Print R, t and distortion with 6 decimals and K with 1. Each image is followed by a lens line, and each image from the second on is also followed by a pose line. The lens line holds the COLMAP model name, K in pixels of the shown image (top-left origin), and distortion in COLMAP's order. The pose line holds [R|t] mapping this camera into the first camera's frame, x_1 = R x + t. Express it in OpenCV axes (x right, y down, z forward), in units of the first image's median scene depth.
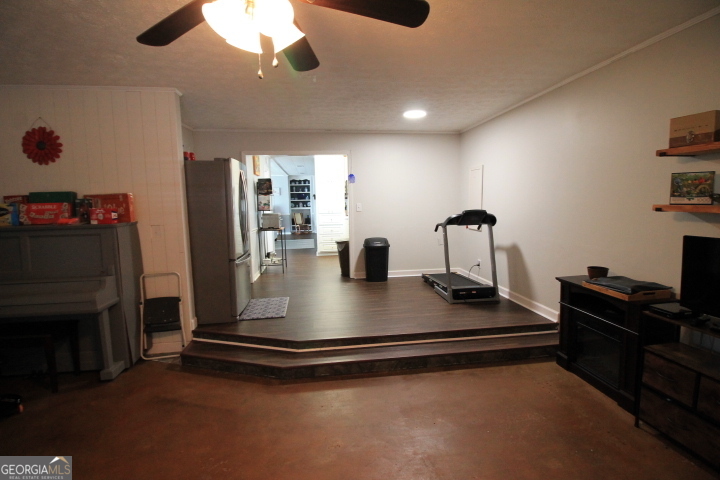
lens RADIAL K [[342.5, 0, 359.2], [0, 342.5, 237.7], [0, 0, 1]] dist [-0.006965, -0.005624]
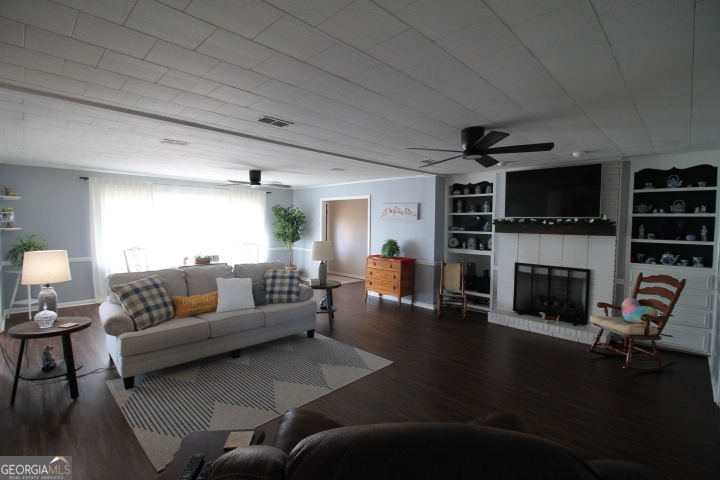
lens RADIAL K [[342.5, 0, 359.9], [0, 342.5, 240.3], [0, 0, 1]] dist [-0.006965, -0.005624]
pose [[0.620080, 0.072745, -0.781159, 0.122924], [-0.108369, 0.994089, 0.006552, -0.152887], [0.777018, 0.080590, 0.624298, 1.103943]]
